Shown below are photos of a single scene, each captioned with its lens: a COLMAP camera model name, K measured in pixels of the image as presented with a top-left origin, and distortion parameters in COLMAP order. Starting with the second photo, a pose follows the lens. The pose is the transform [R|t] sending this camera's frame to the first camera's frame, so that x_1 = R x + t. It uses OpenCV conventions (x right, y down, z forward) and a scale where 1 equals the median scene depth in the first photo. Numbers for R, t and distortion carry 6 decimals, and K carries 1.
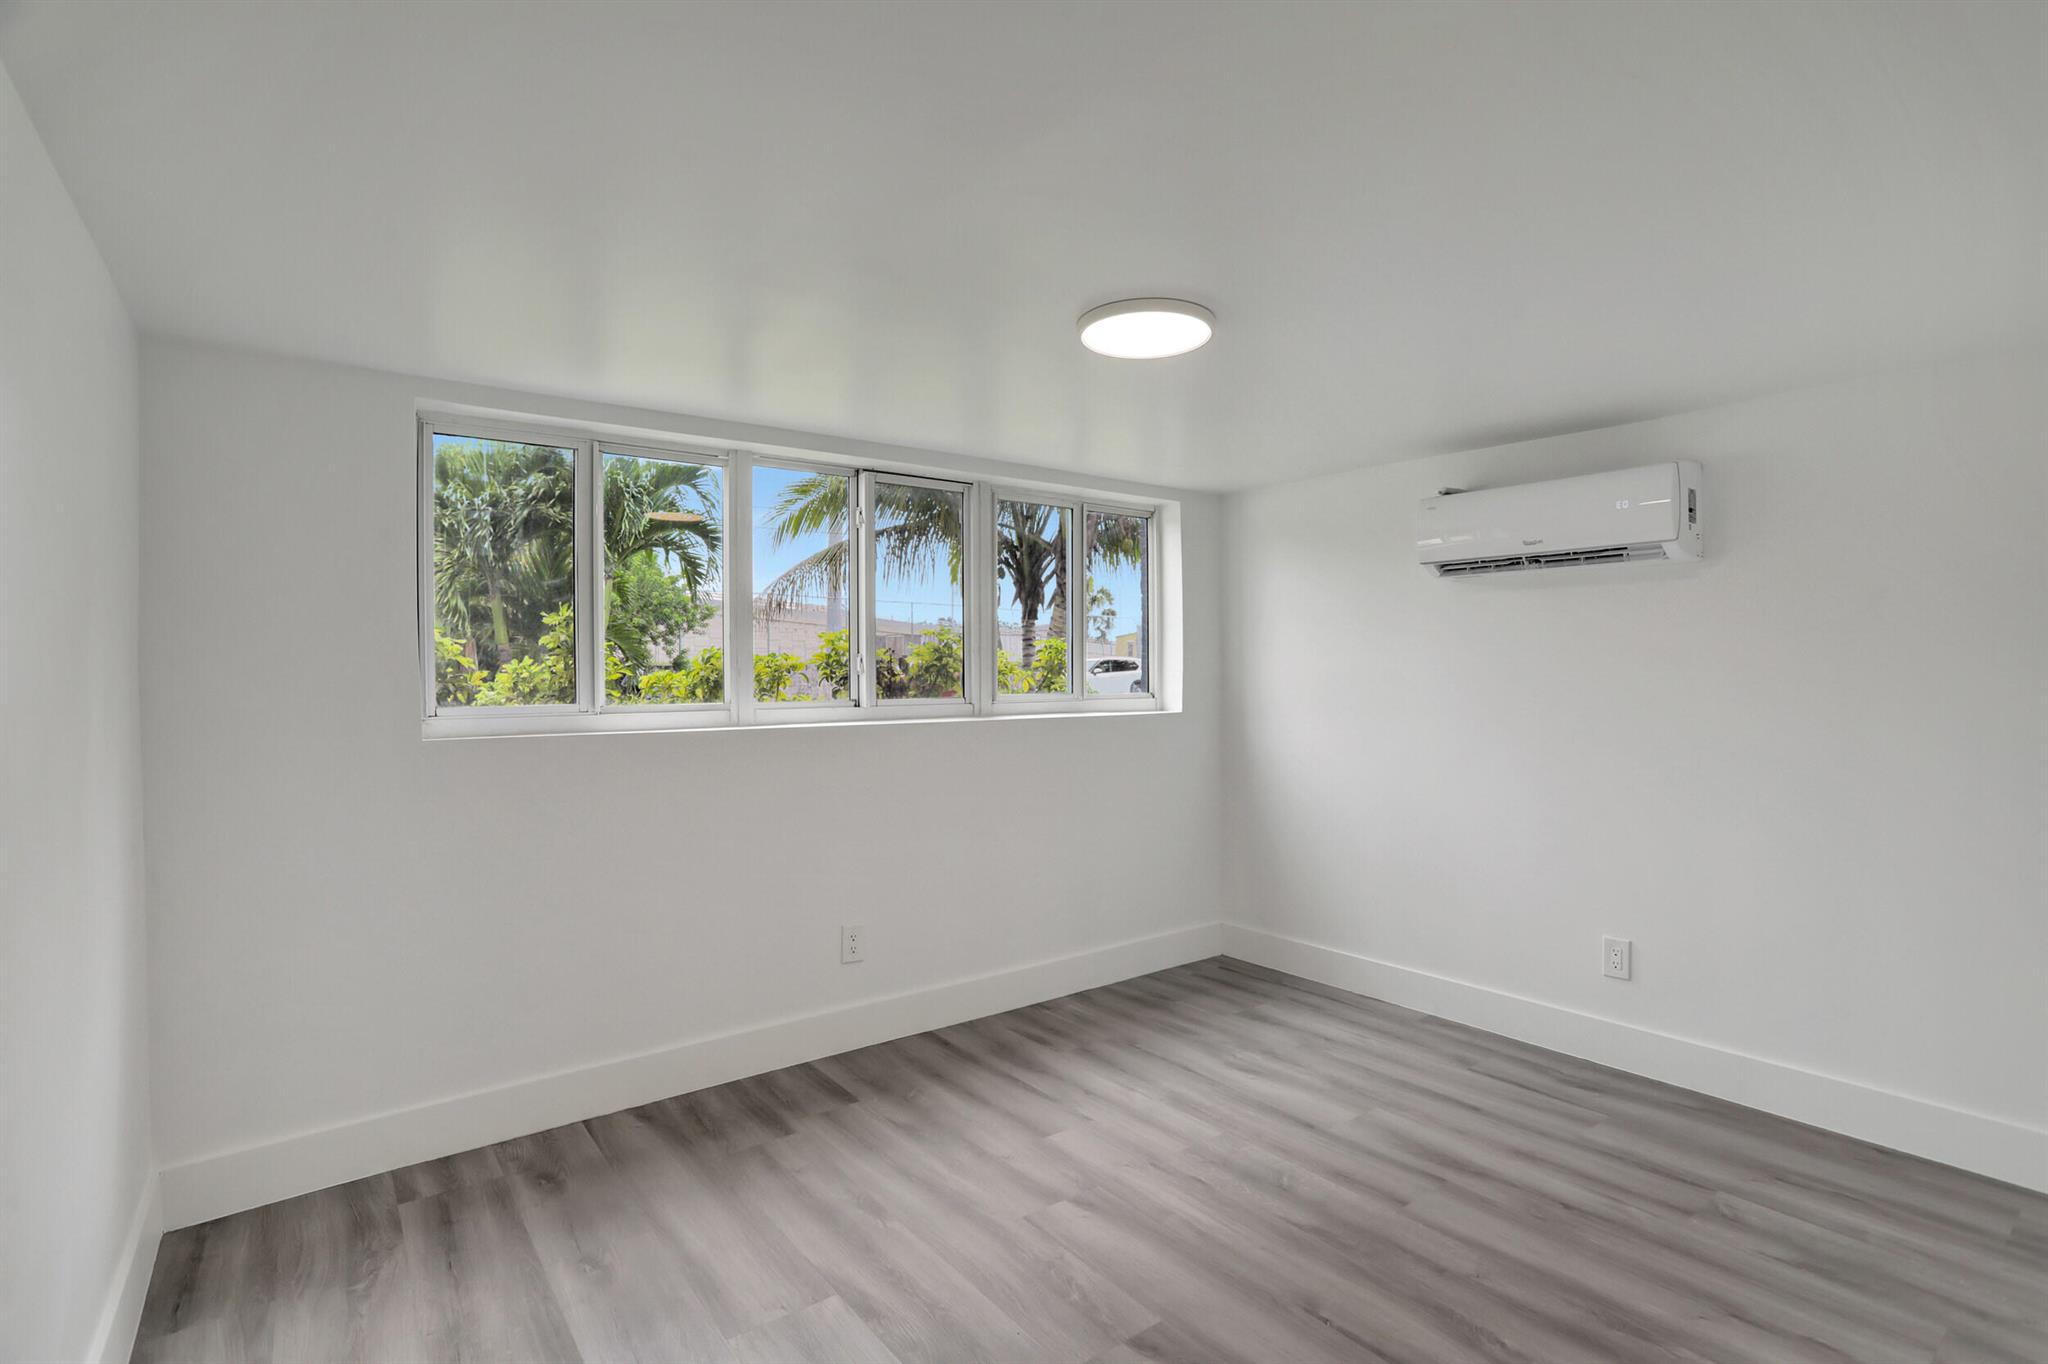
lens RADIAL K [[991.6, 0, 1028.9], [0, 991.6, 673.1], [0, 0, 1]] dist [-0.062407, 0.020786]
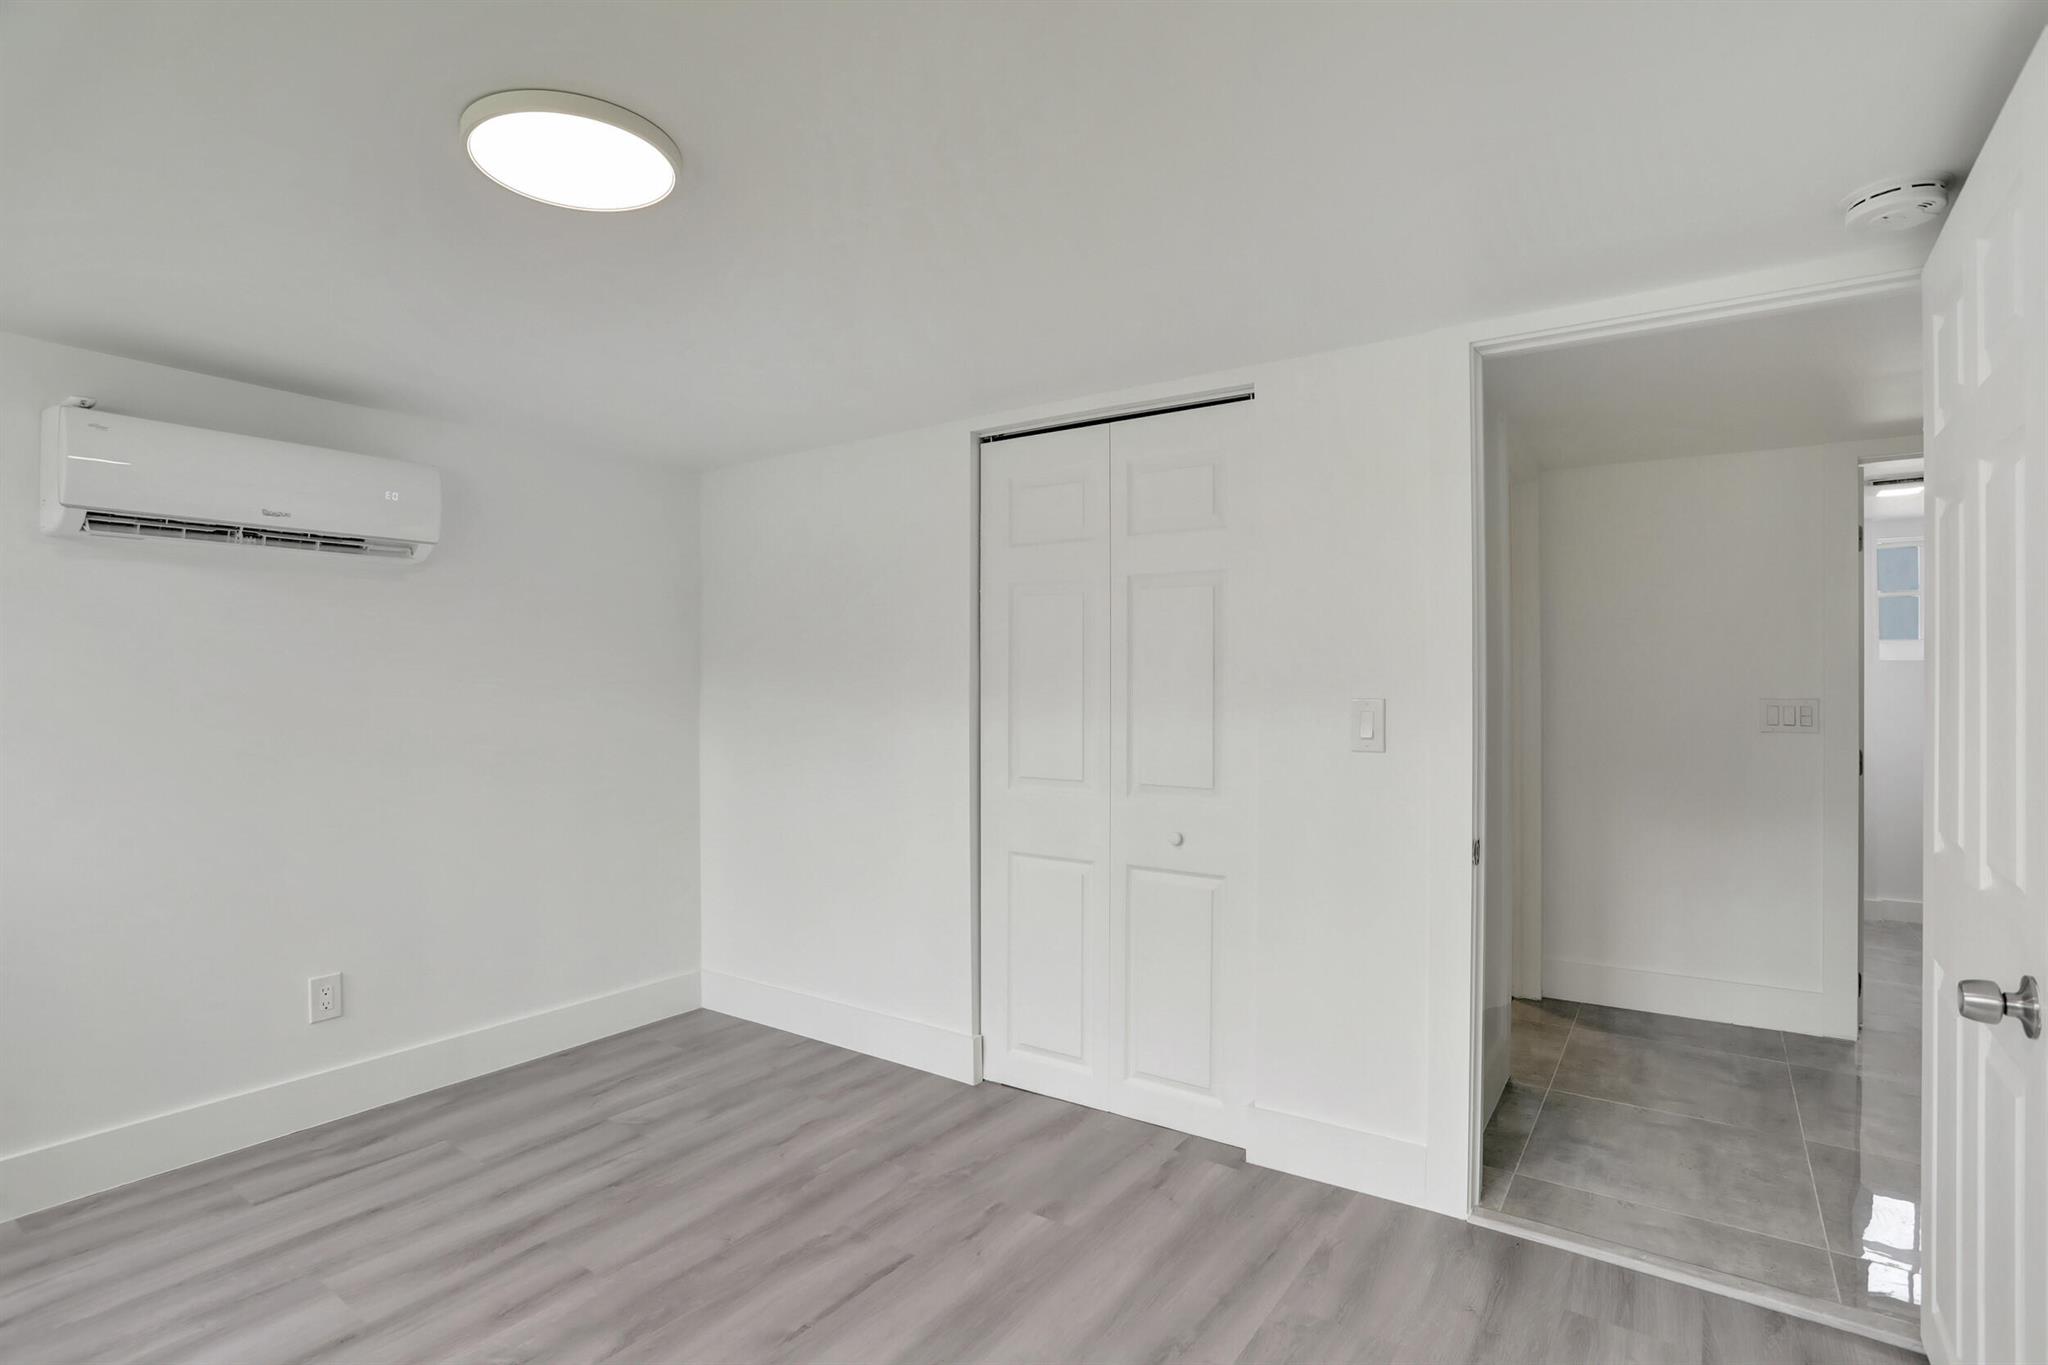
lens RADIAL K [[991.6, 0, 1028.9], [0, 991.6, 673.6], [0, 0, 1]] dist [-0.062407, 0.020786]
pose [[-0.307933, 0.009626, 0.951359, -0.553963], [0.001850, 0.999953, -0.009519, 0.008818], [-0.951406, -0.001171, -0.307936, 0.845944]]
